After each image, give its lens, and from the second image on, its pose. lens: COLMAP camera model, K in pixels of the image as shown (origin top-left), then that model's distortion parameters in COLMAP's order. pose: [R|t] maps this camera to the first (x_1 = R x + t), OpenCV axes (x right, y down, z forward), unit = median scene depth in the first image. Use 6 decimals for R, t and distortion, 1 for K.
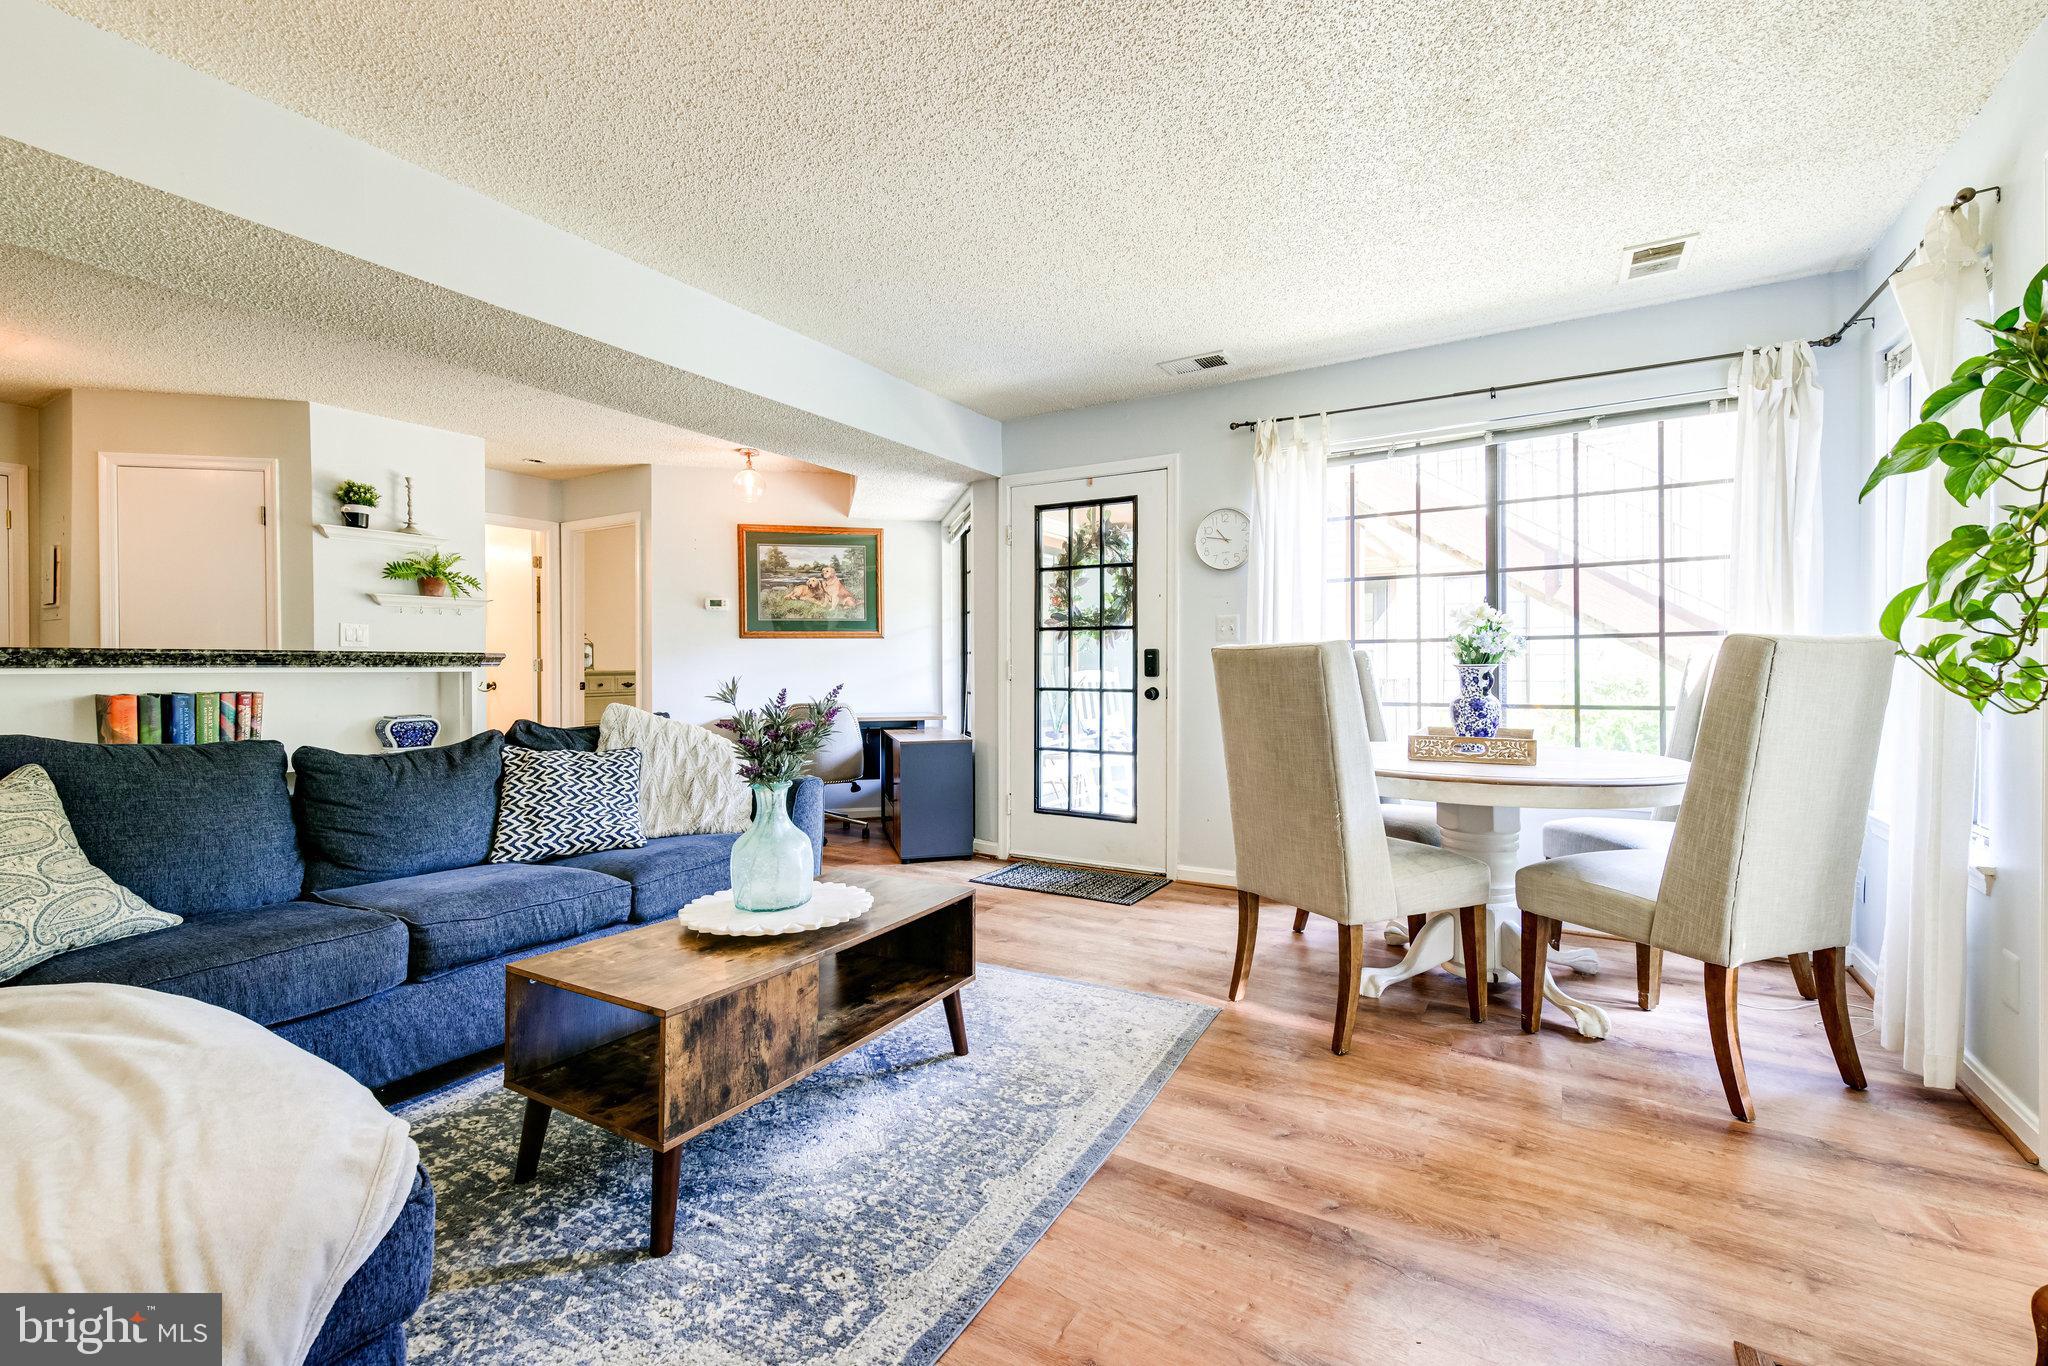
lens RADIAL K [[876.6, 0, 1022.1], [0, 876.6, 668.6], [0, 0, 1]] dist [0.020914, -0.009864]
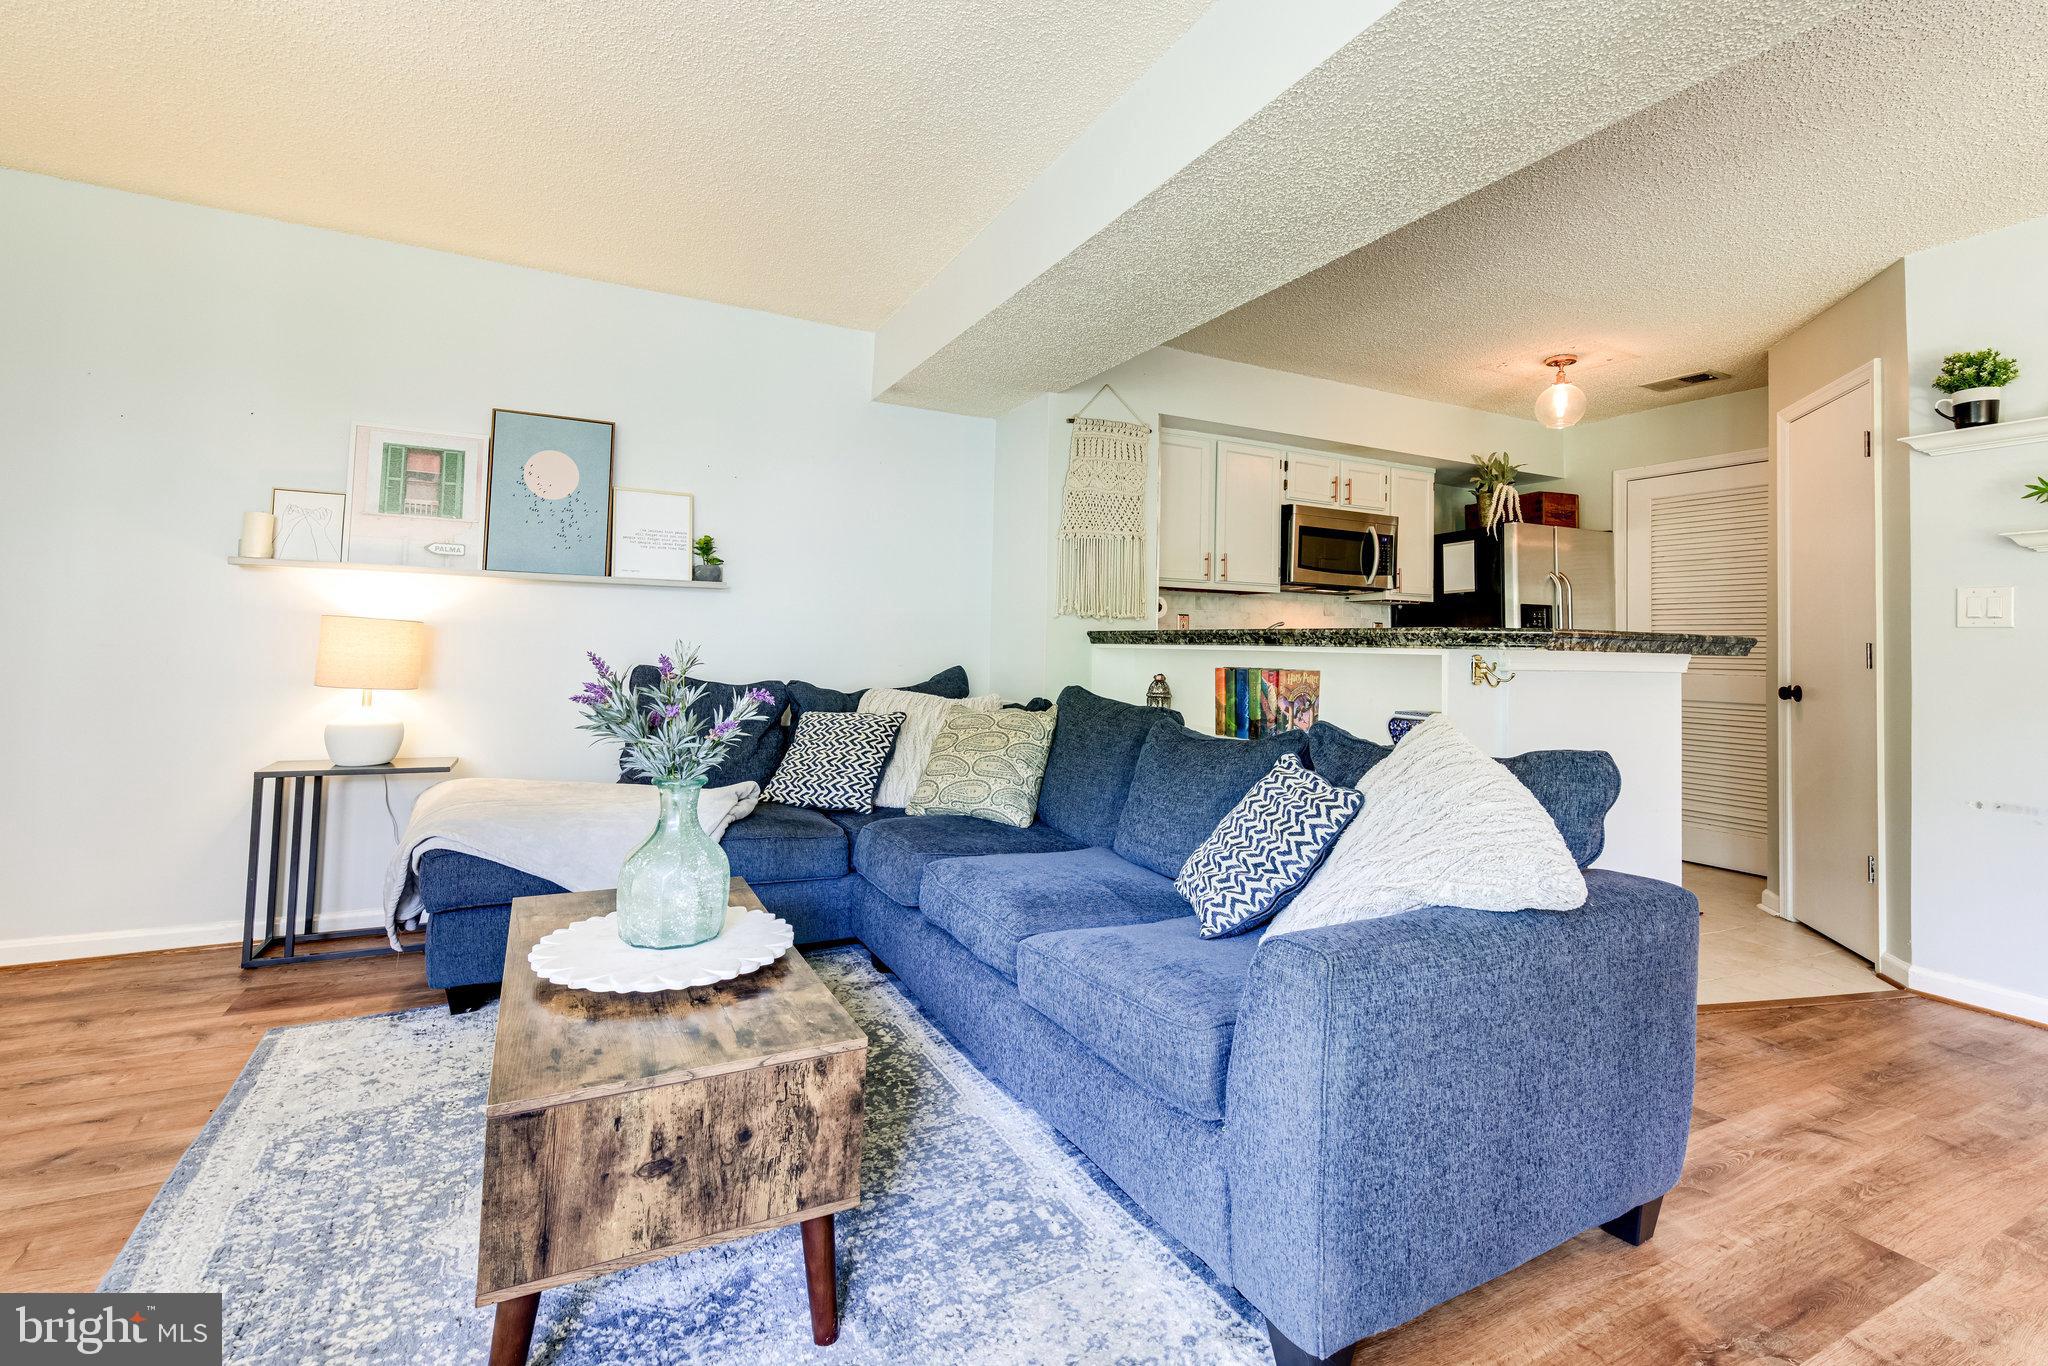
lens RADIAL K [[896.3, 0, 1008.1], [0, 896.3, 622.2], [0, 0, 1]] dist [0.021002, -0.008617]
pose [[-0.537663, -0.031521, -0.842570, 0.113646], [-0.023621, 0.999472, -0.022318, 0.001325], [0.842829, 0.007903, -0.538124, 0.822639]]
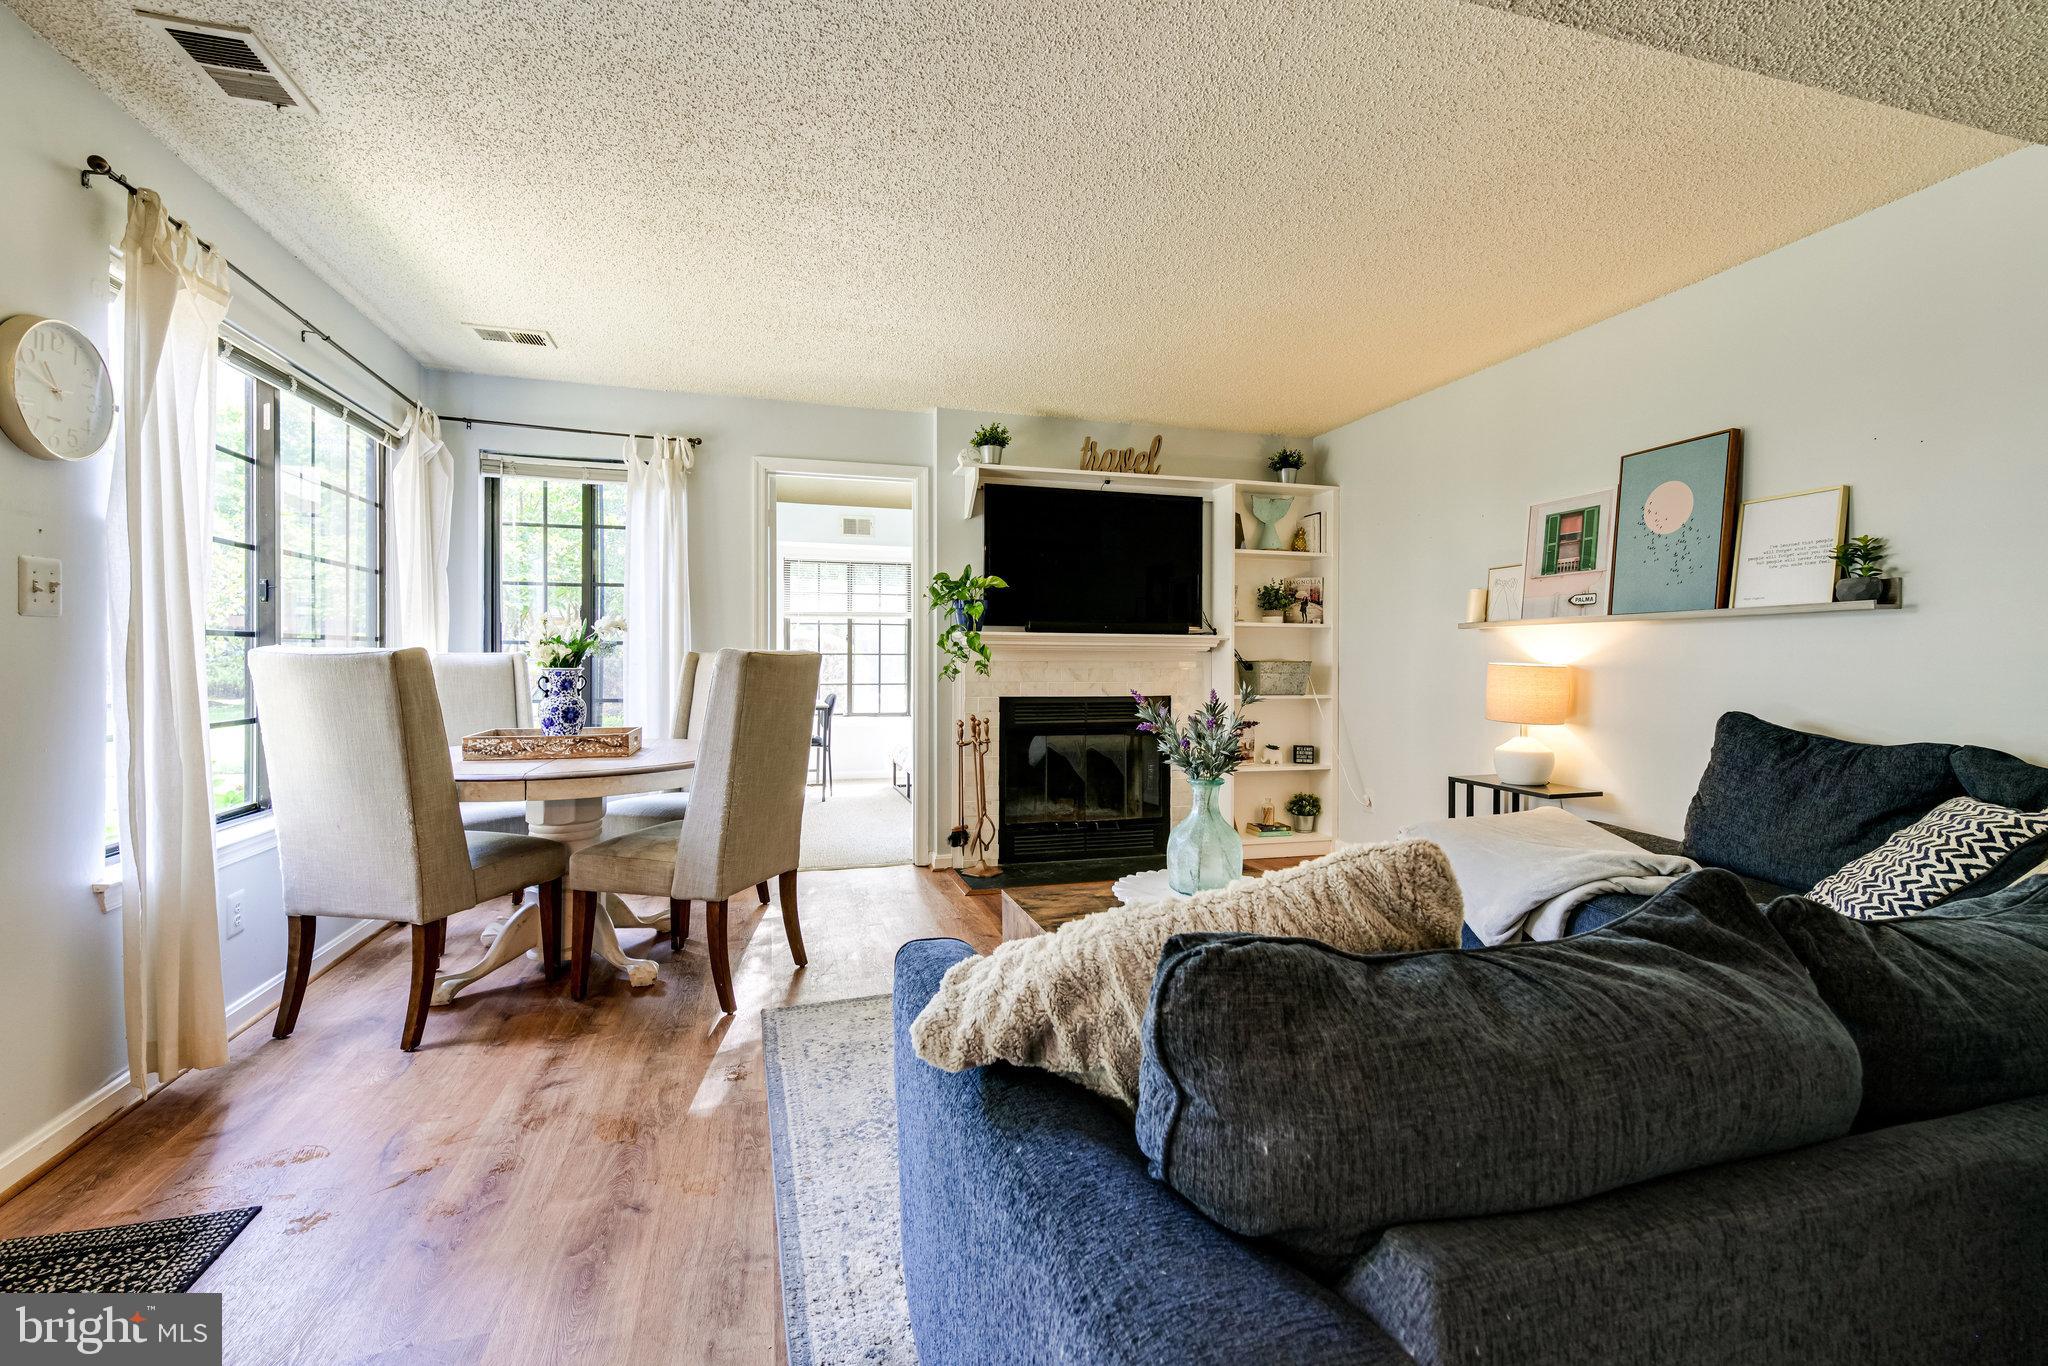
lens RADIAL K [[876.6, 0, 1022.1], [0, 876.6, 668.6], [0, 0, 1]] dist [0.020914, -0.009864]
pose [[-0.732982, 0.000381, 0.680248, -0.423242], [0.002341, 0.999995, 0.001962, -0.004461], [-0.680244, 0.003031, -0.732979, 0.960477]]
